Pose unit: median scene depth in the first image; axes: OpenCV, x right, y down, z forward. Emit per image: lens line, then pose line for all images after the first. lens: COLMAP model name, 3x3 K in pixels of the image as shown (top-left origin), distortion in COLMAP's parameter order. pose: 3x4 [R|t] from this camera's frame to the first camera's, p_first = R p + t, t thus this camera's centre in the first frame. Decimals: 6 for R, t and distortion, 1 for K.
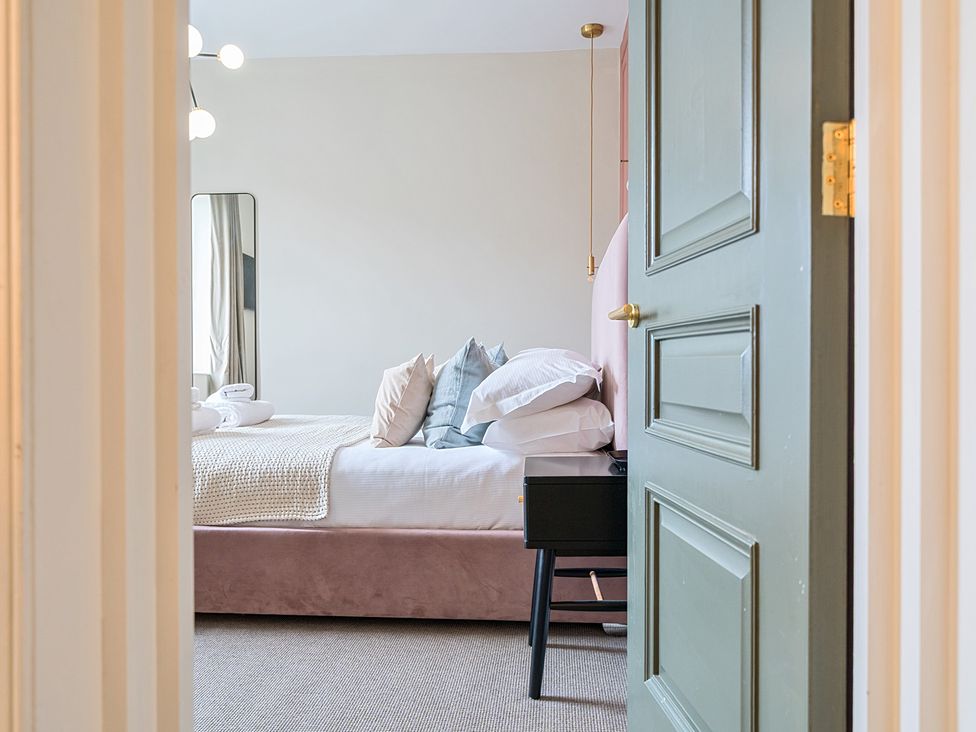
lens RADIAL K [[729.1, 0, 488.0], [0, 729.1, 366.0], [0, 0, 1]] dist [0.000421, -0.000143]
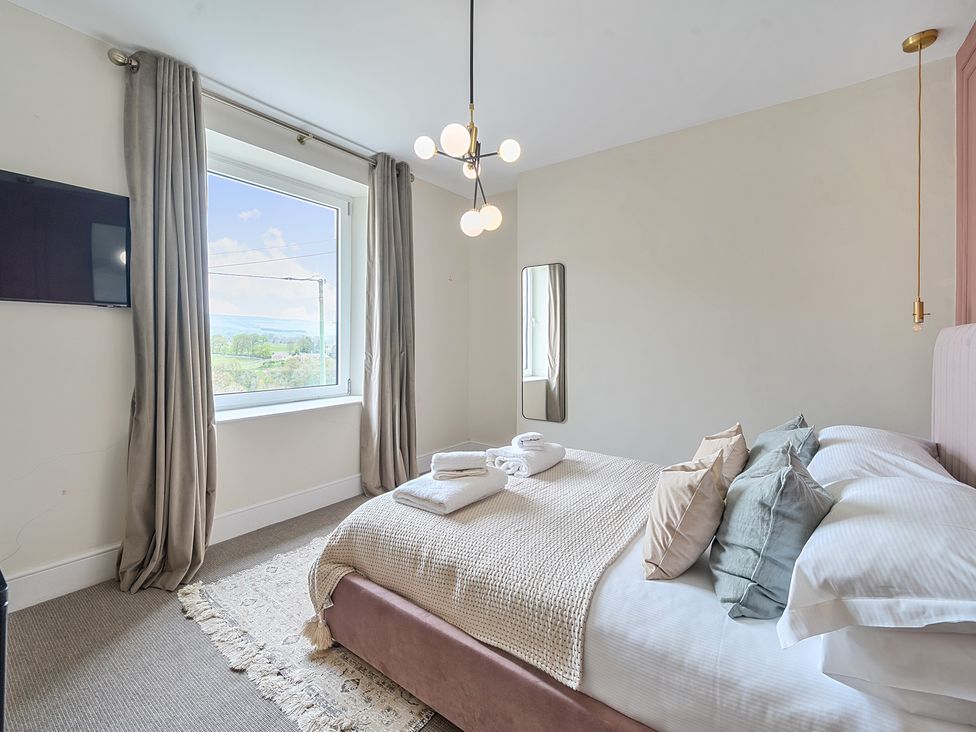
lens RADIAL K [[449.3, 0, 489.7], [0, 449.3, 356.3], [0, 0, 1]] dist [-0.009248, 0.000189]
pose [[0.864075, 0.002457, -0.503356, -0.054580], [-0.001209, 0.999995, 0.002806, -0.145500], [0.503361, -0.001816, 0.864074, 0.483012]]
